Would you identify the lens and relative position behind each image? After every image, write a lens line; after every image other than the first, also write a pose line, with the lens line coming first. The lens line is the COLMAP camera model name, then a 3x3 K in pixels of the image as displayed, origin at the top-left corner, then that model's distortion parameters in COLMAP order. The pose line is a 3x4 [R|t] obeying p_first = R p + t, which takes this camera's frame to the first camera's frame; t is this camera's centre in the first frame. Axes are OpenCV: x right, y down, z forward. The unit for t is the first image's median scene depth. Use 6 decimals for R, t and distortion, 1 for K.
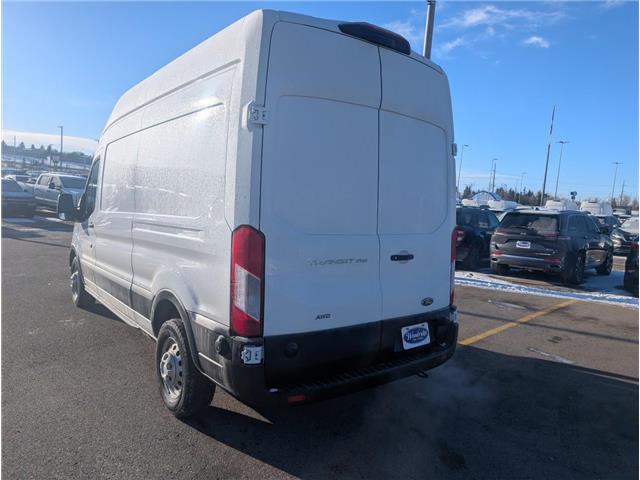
lens RADIAL K [[461.2, 0, 320.1], [0, 461.2, 236.6], [0, 0, 1]] dist [0.008371, -0.008569]
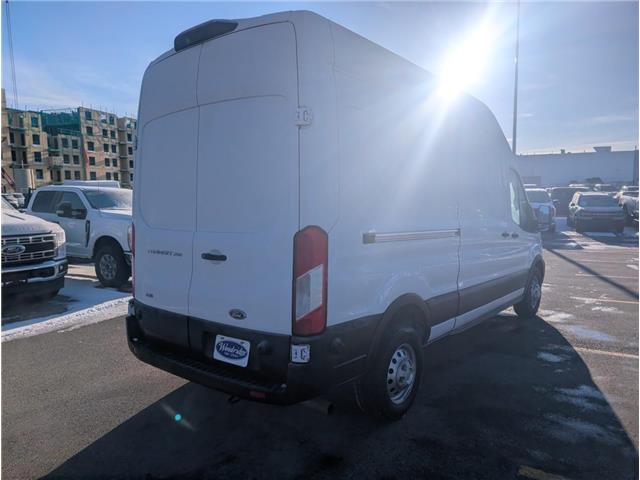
lens RADIAL K [[461.2, 0, 320.3], [0, 461.2, 242.2], [0, 0, 1]] dist [0.008371, -0.008569]
pose [[0.234570, 0.027064, -0.971722, 1.085513], [-0.053172, 0.998473, 0.014974, -0.009203], [0.970644, 0.048156, 0.235651, 0.953123]]
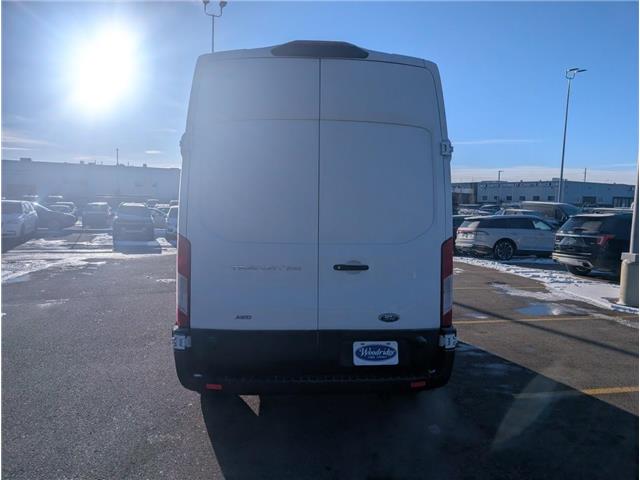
lens RADIAL K [[461.2, 0, 317.9], [0, 461.2, 240.3], [0, 0, 1]] dist [0.008371, -0.008569]
pose [[0.820971, -0.007358, -0.570922, 0.647755], [-0.016299, 0.999207, -0.036315, 0.023143], [0.570737, 0.039119, 0.820201, 0.162789]]
